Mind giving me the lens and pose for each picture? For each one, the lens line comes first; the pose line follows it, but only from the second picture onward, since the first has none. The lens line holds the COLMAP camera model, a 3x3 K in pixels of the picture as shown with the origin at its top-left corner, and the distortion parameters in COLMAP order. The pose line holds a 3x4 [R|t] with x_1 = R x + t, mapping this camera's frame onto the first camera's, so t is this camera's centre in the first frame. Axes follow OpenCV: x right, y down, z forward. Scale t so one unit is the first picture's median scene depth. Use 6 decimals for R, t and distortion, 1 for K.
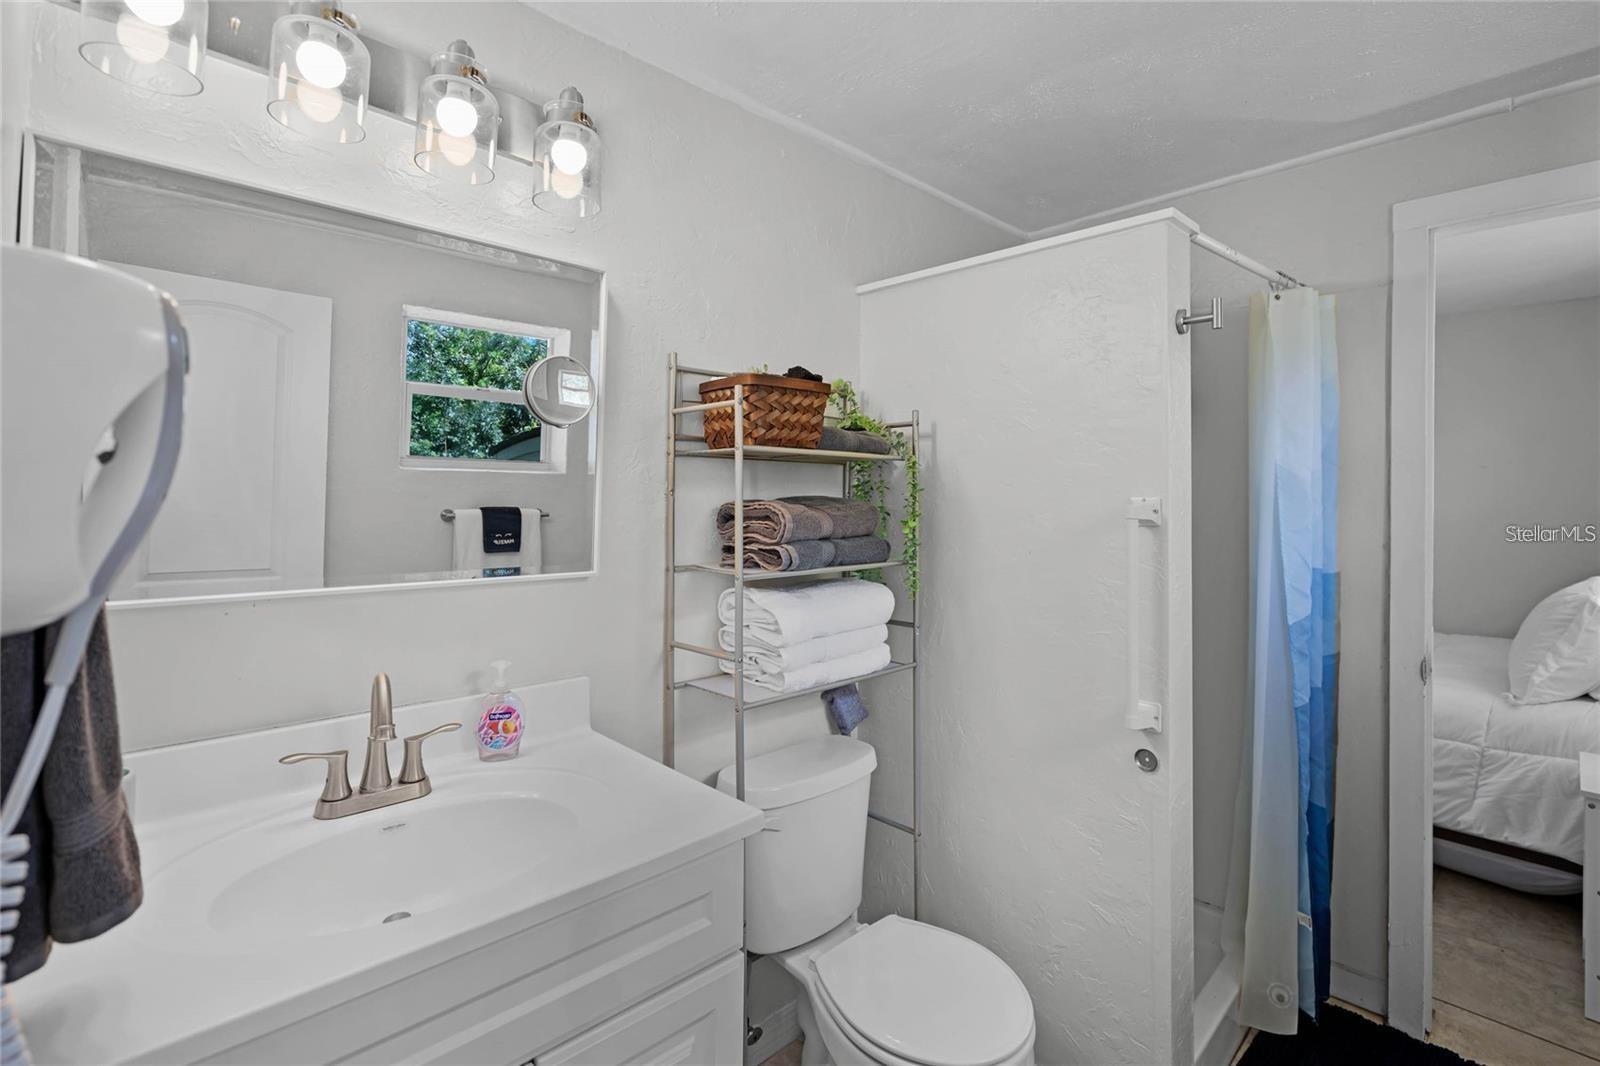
lens RADIAL K [[756.8, 0, 800.7], [0, 756.8, 480.8], [0, 0, 1]] dist [0.000027, 0.000077]
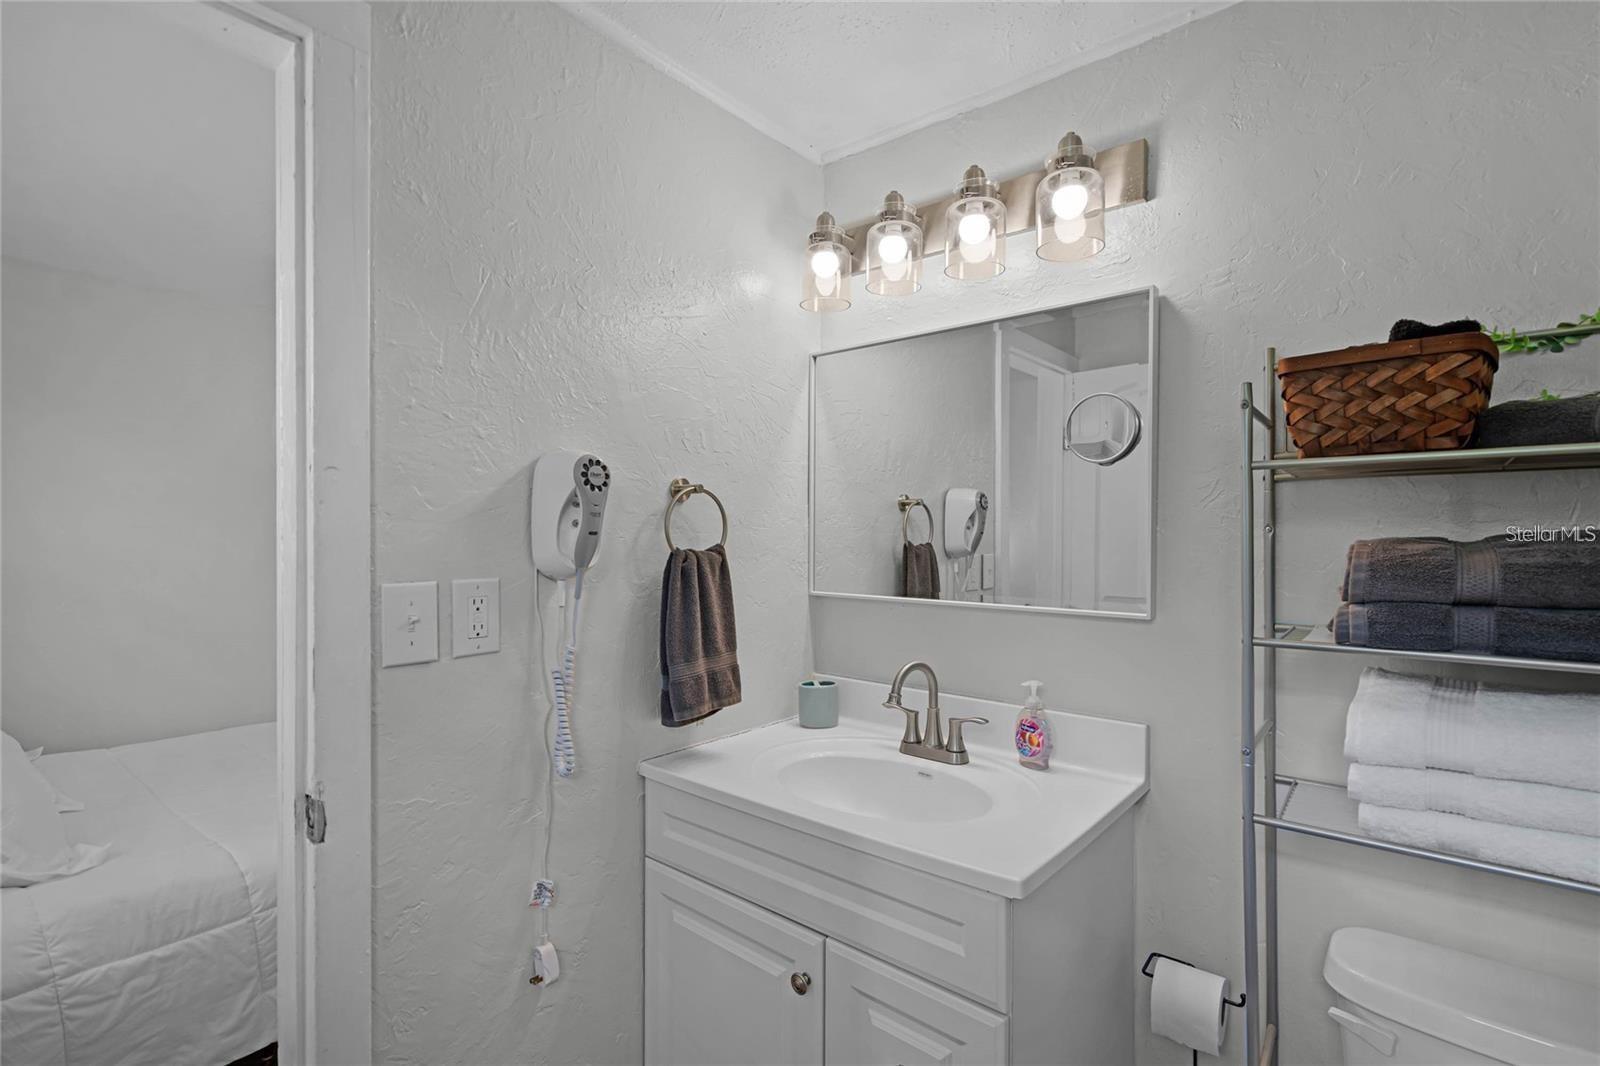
lens RADIAL K [[755.3, 0, 800.0], [0, 755.3, 533.0], [0, 0, 1]] dist [-0.000451, -0.000067]
pose [[0.111820, -0.005256, -0.993715, 0.679883], [0.028123, 0.999602, -0.002122, 0.012704], [0.993330, -0.027709, 0.111923, 0.539920]]
